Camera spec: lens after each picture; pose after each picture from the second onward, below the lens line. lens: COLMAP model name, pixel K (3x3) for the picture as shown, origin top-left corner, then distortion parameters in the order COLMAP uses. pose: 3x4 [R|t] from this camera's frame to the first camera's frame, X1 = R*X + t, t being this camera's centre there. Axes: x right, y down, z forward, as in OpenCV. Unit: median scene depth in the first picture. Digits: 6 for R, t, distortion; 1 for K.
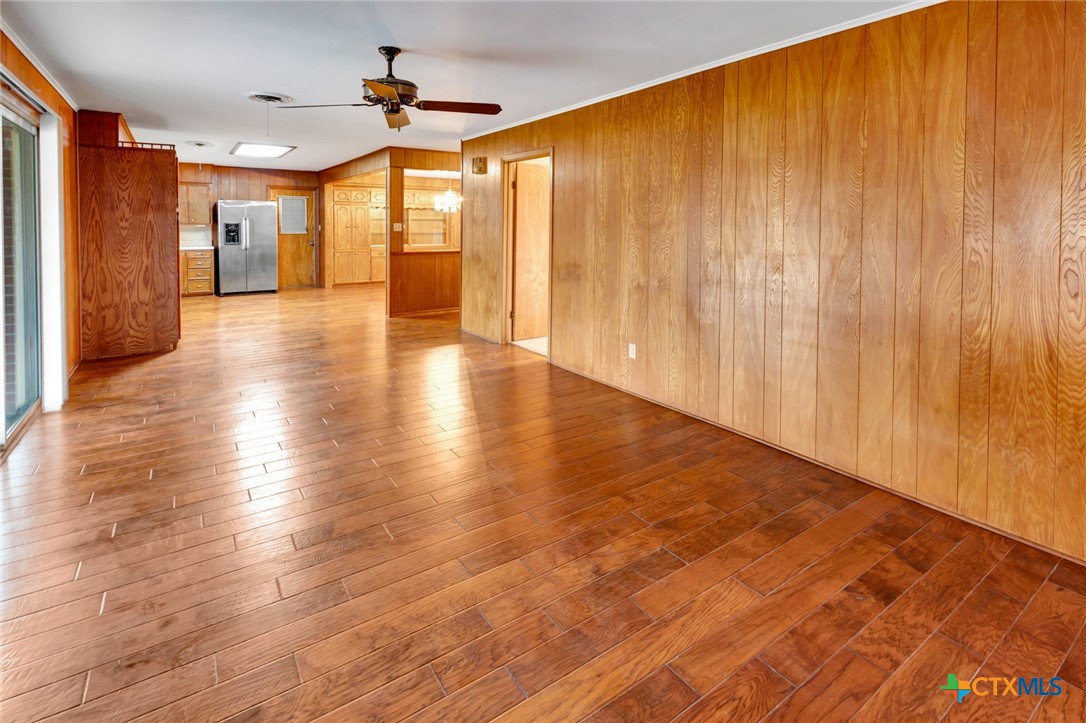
lens RADIAL K [[502.9, 0, 526.8], [0, 502.9, 235.5], [0, 0, 1]] dist [-0.000852, 0.001327]
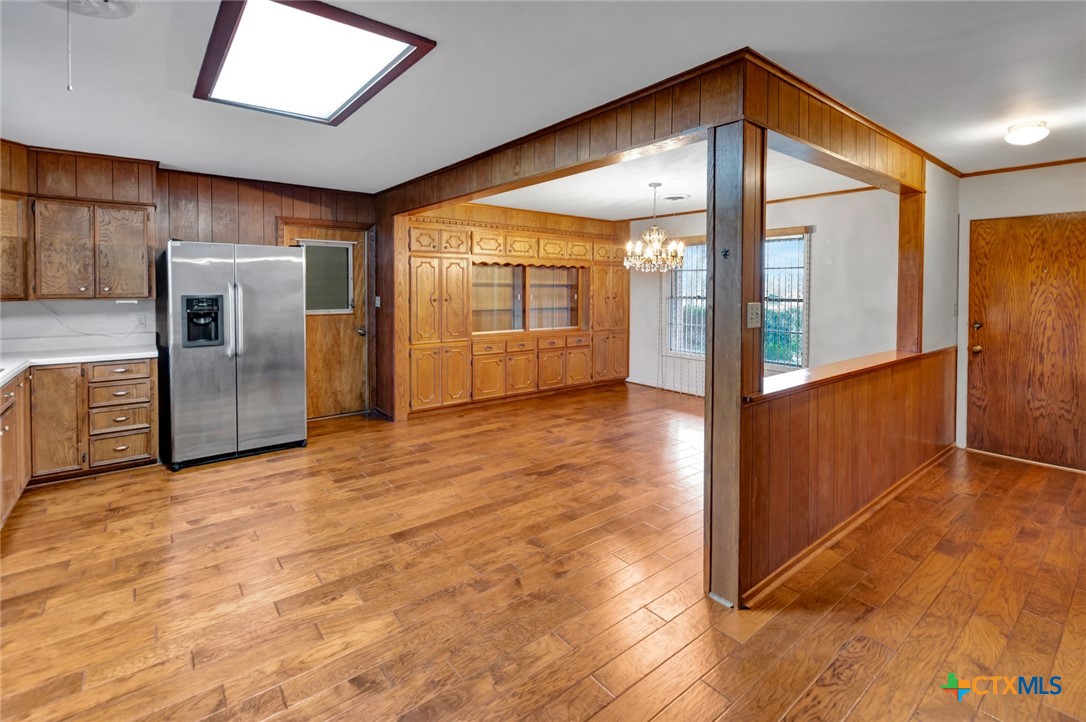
lens RADIAL K [[467.8, 0, 524.3], [0, 467.8, 294.9], [0, 0, 1]] dist [0.005471, 0.000208]
pose [[0.997318, -0.003841, 0.073084, -0.334926], [0.004292, 0.999973, -0.006015, -0.021413], [-0.073059, 0.006312, 0.997308, 0.569274]]
